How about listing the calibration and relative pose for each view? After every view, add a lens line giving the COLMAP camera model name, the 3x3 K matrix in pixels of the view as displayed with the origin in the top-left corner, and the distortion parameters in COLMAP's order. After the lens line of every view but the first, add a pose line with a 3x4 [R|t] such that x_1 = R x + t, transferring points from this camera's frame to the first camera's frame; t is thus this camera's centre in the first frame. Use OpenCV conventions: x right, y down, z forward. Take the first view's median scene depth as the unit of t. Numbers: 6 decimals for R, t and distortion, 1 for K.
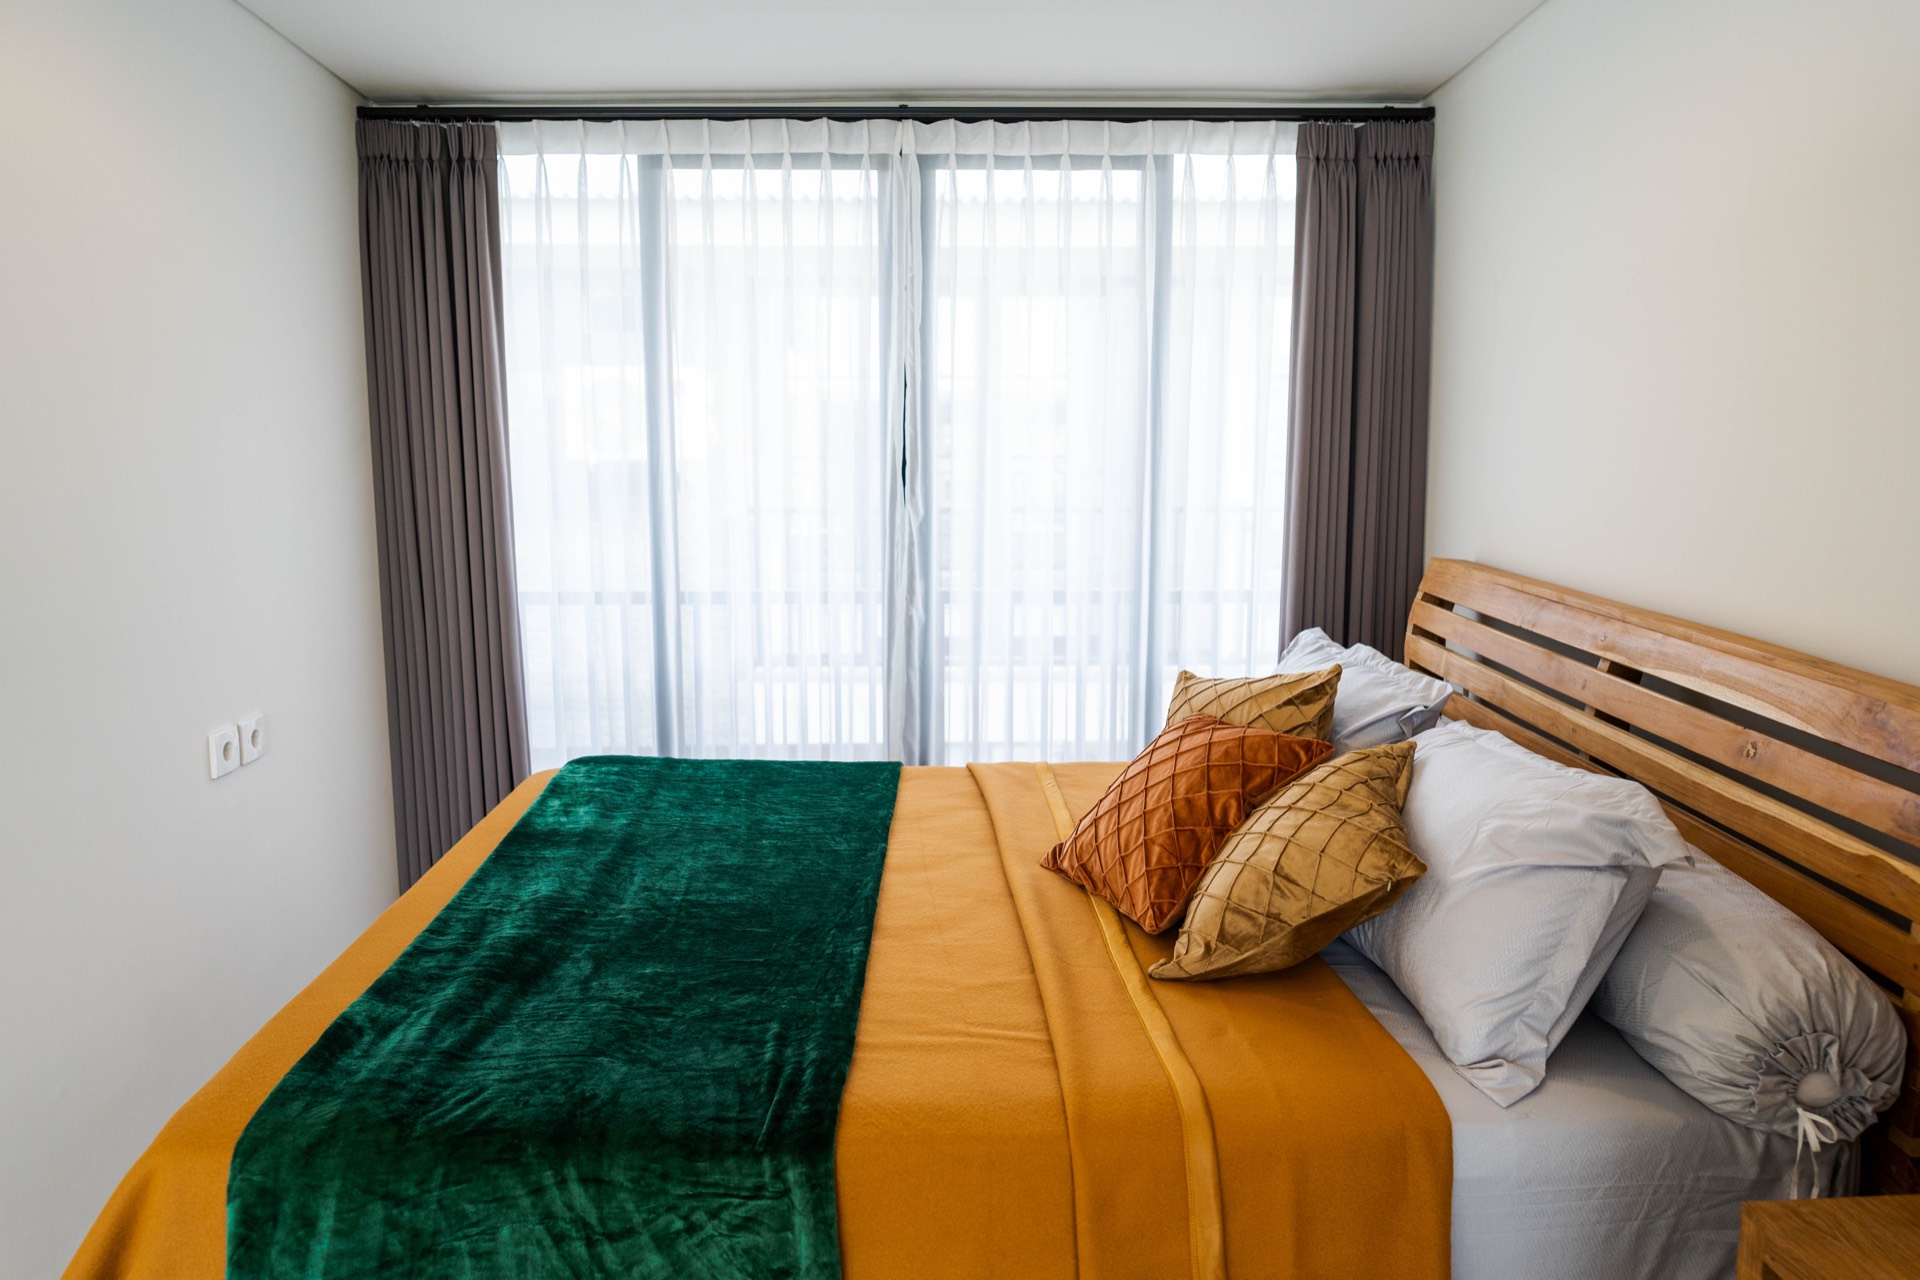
lens RADIAL K [[1317.9, 0, 934.9], [0, 1317.9, 608.4], [0, 0, 1]] dist [-0.005474, 0.004522]
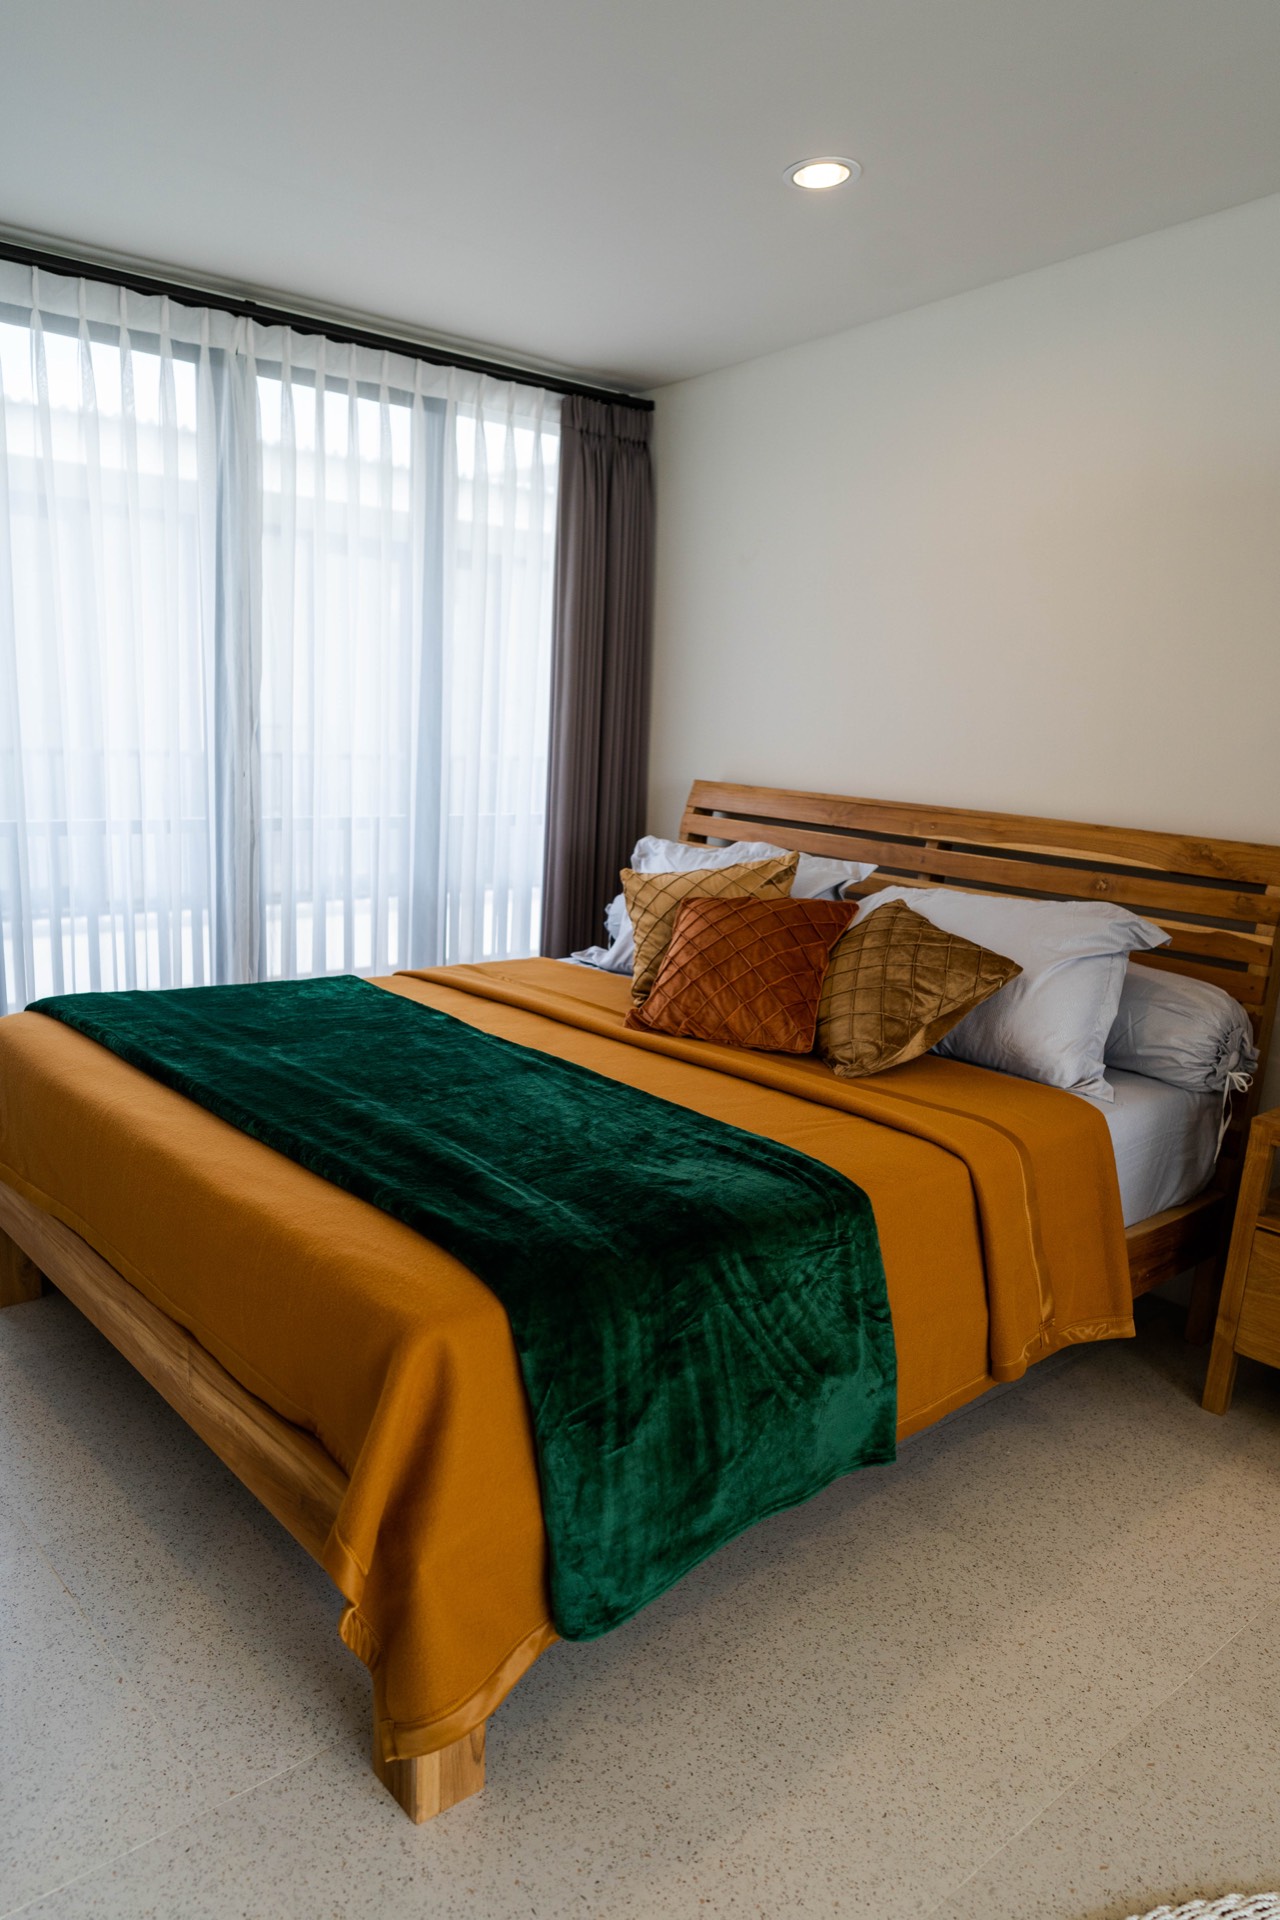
lens RADIAL K [[1317.9, 0, 543.7], [0, 1317.9, 1019.3], [0, 0, 1]] dist [-0.005474, 0.004522]
pose [[0.791784, -0.104259, 0.601838, -0.480894], [0.038194, 0.991847, 0.121574, 0.026654], [-0.609606, -0.073274, 0.789310, 0.076671]]
